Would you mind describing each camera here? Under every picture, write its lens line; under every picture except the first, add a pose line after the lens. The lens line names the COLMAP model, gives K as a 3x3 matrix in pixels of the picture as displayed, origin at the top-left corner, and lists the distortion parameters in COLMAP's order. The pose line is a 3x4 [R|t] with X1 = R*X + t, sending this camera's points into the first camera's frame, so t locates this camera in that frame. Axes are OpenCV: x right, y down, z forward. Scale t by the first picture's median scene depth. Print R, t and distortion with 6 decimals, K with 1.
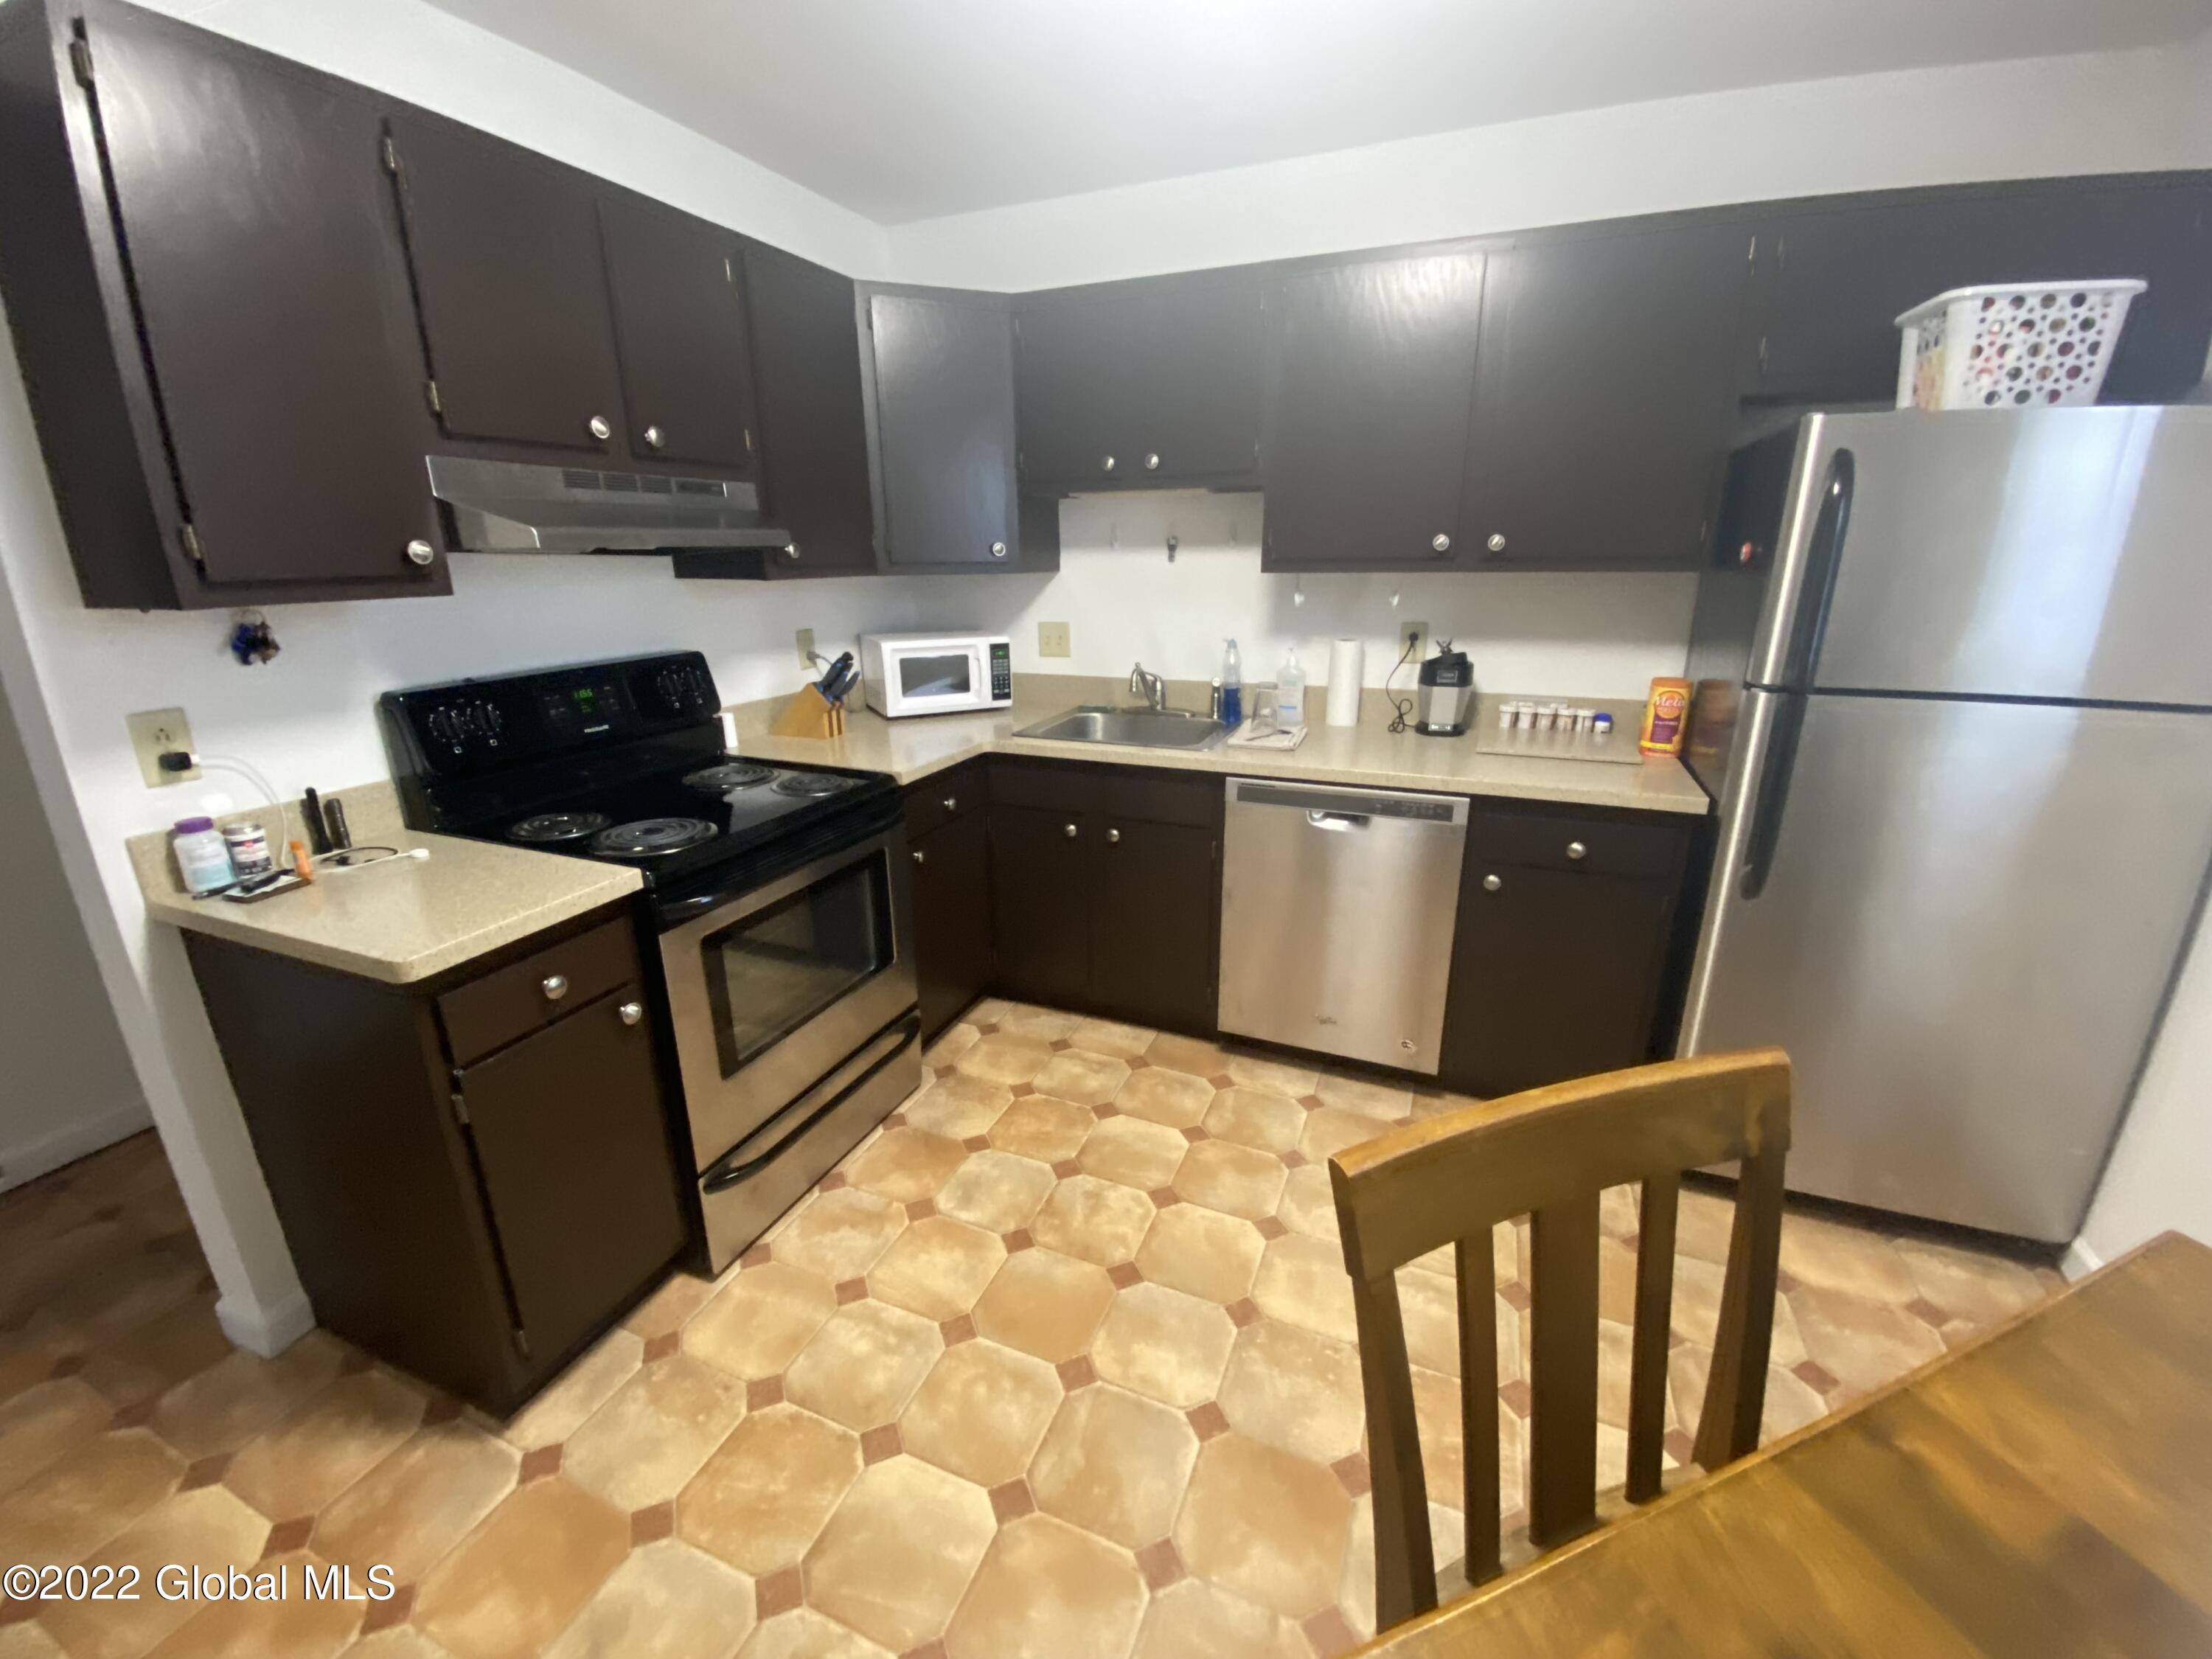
lens RADIAL K [[905.8, 0, 1103.2], [0, 905.8, 818.2], [0, 0, 1]] dist [-0.003614, -0.001975]
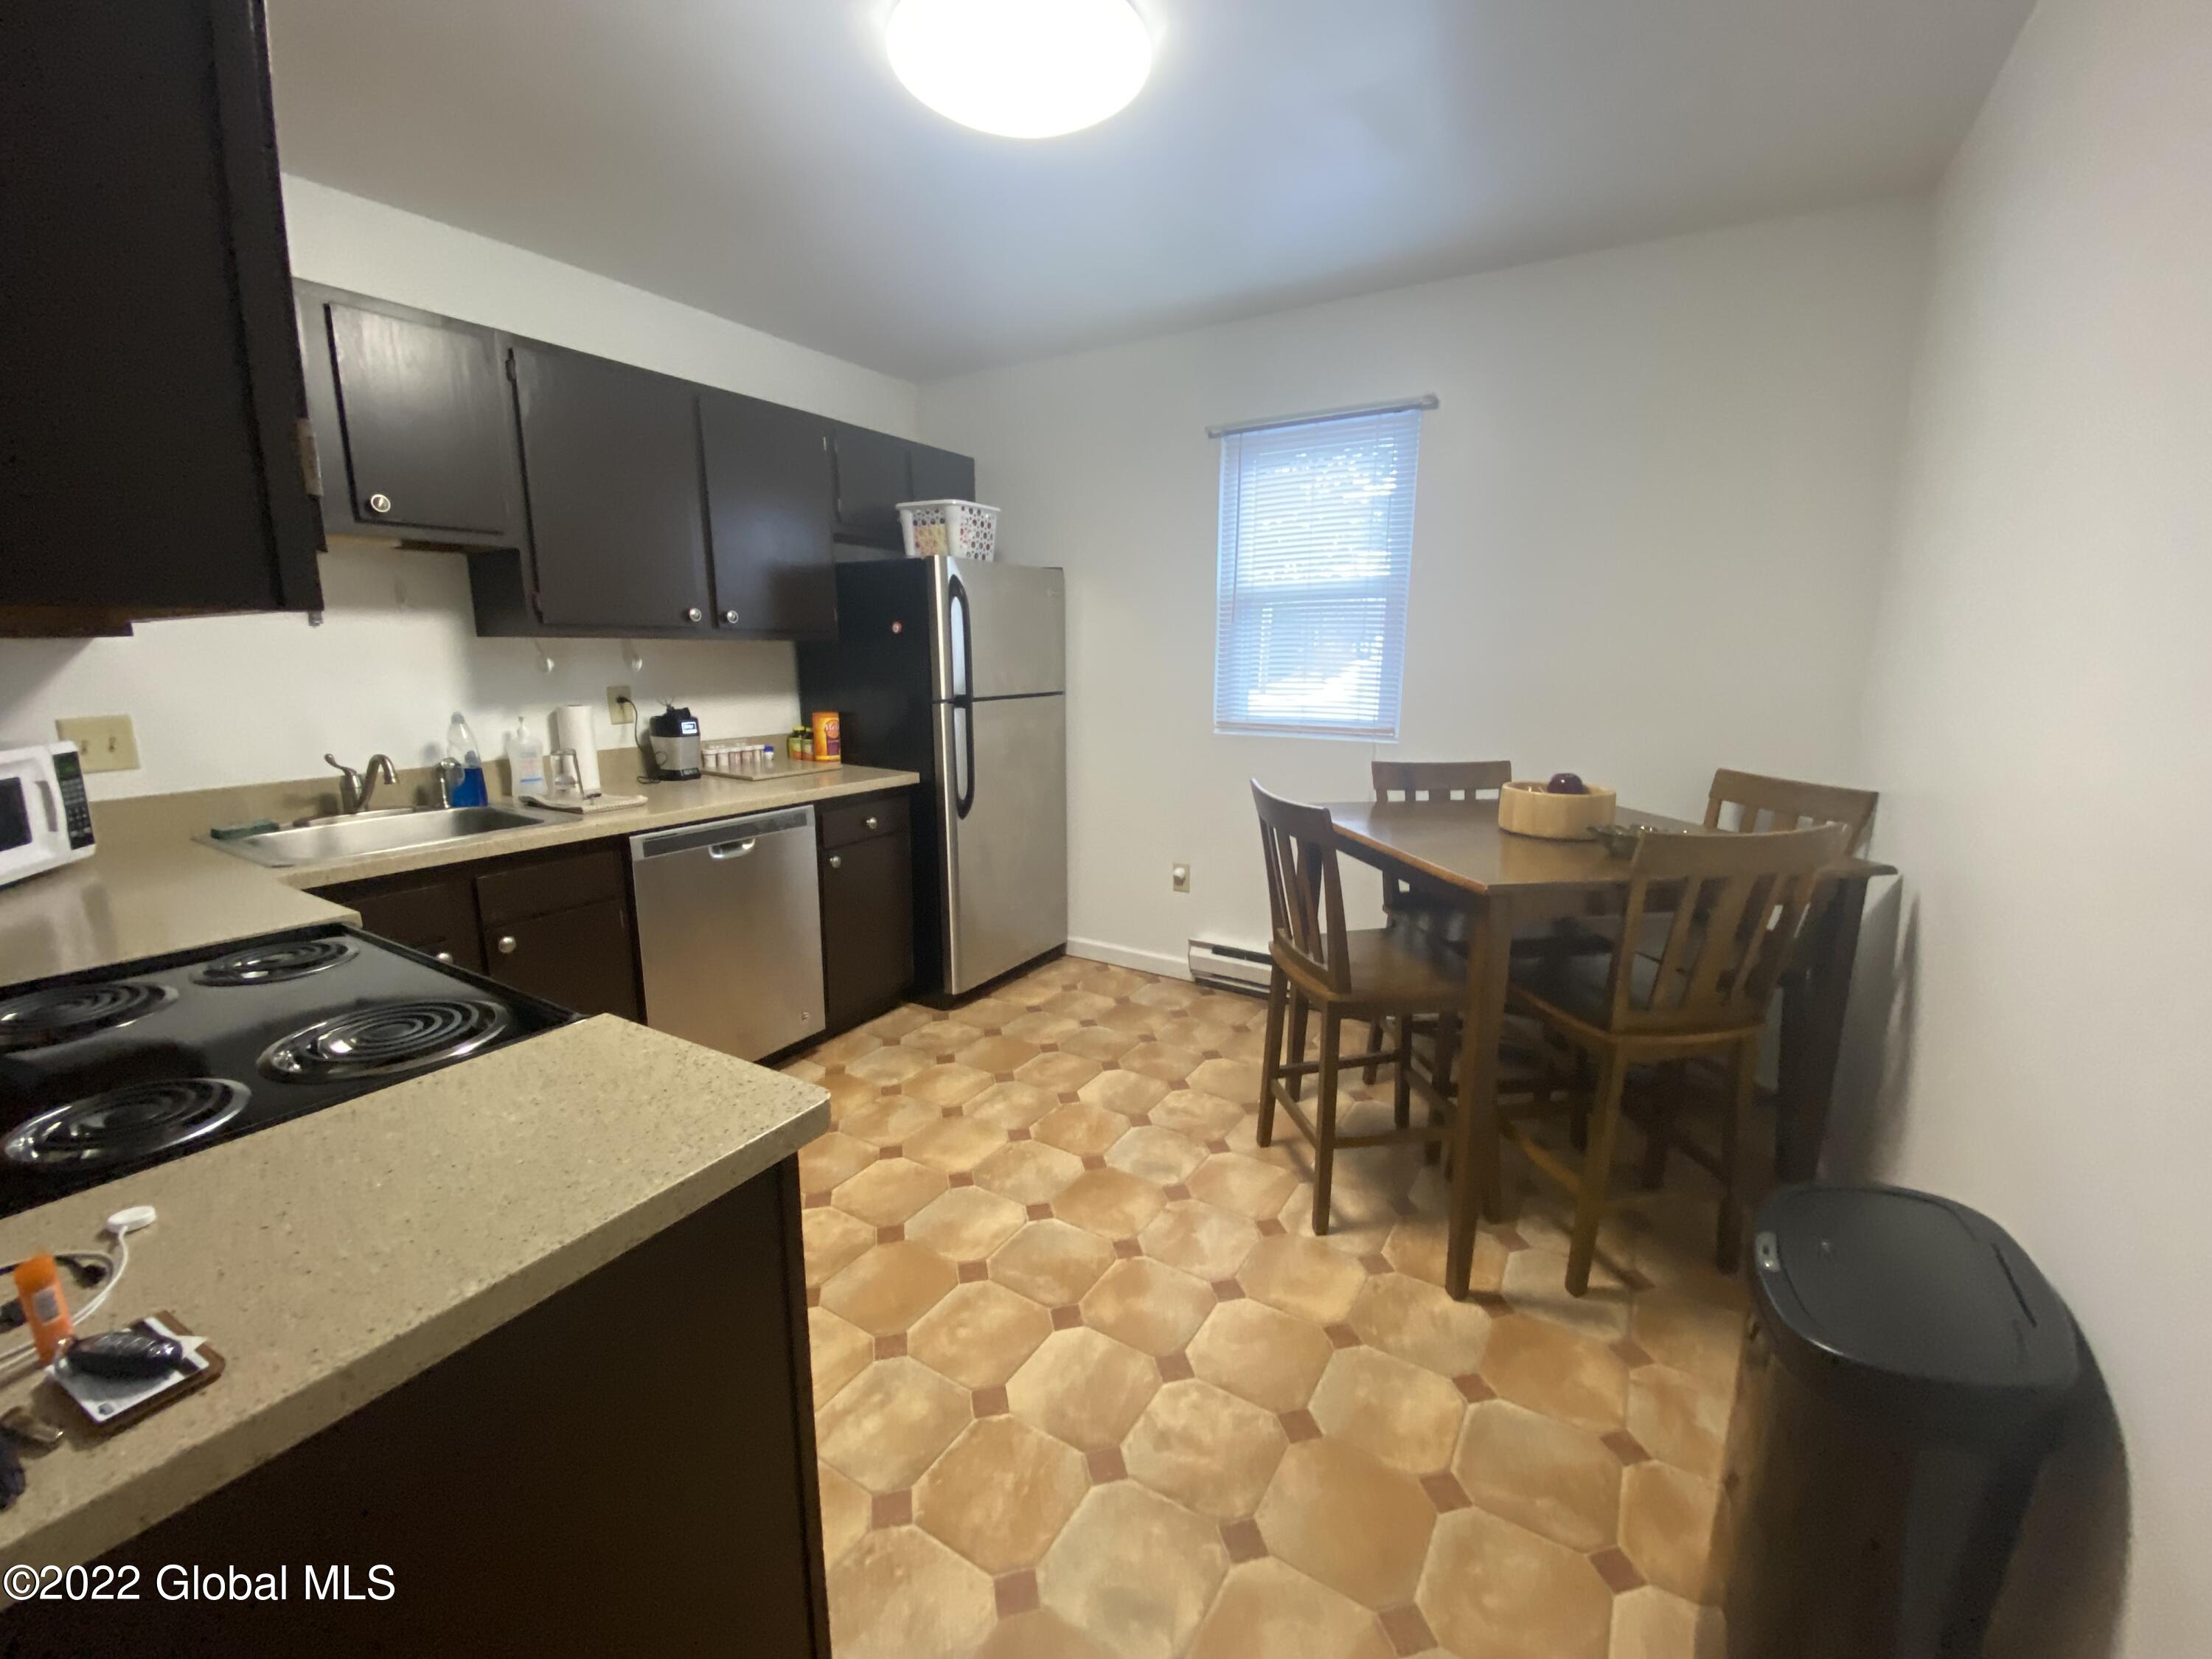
lens RADIAL K [[905.8, 0, 1095.9], [0, 905.8, 824.8], [0, 0, 1]] dist [-0.003614, -0.001975]
pose [[0.155292, -0.178525, 0.971603, -1.042684], [0.282053, 0.950607, 0.129586, -0.060163], [-0.946747, 0.253920, 0.197975, 0.445813]]
